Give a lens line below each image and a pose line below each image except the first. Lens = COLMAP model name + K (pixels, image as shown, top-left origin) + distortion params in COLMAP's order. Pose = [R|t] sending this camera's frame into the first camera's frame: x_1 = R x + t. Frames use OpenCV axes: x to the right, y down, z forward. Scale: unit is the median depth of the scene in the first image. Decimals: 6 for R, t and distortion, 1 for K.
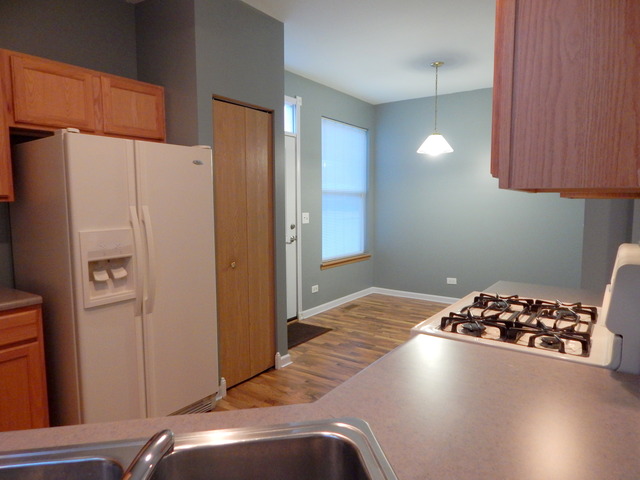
lens RADIAL K [[423.7, 0, 318.8], [0, 423.7, 238.4], [0, 0, 1]] dist [0.033575, -0.023847]
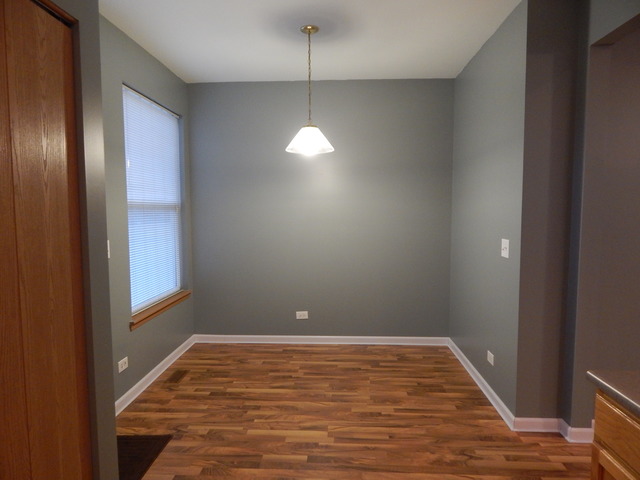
lens RADIAL K [[423.7, 0, 318.8], [0, 423.7, 238.4], [0, 0, 1]] dist [0.033575, -0.023847]
pose [[0.845472, -0.040576, 0.532477, -0.090911], [0.050634, 0.998708, -0.004293, -0.044474], [-0.531614, 0.030591, 0.846434, 0.333754]]
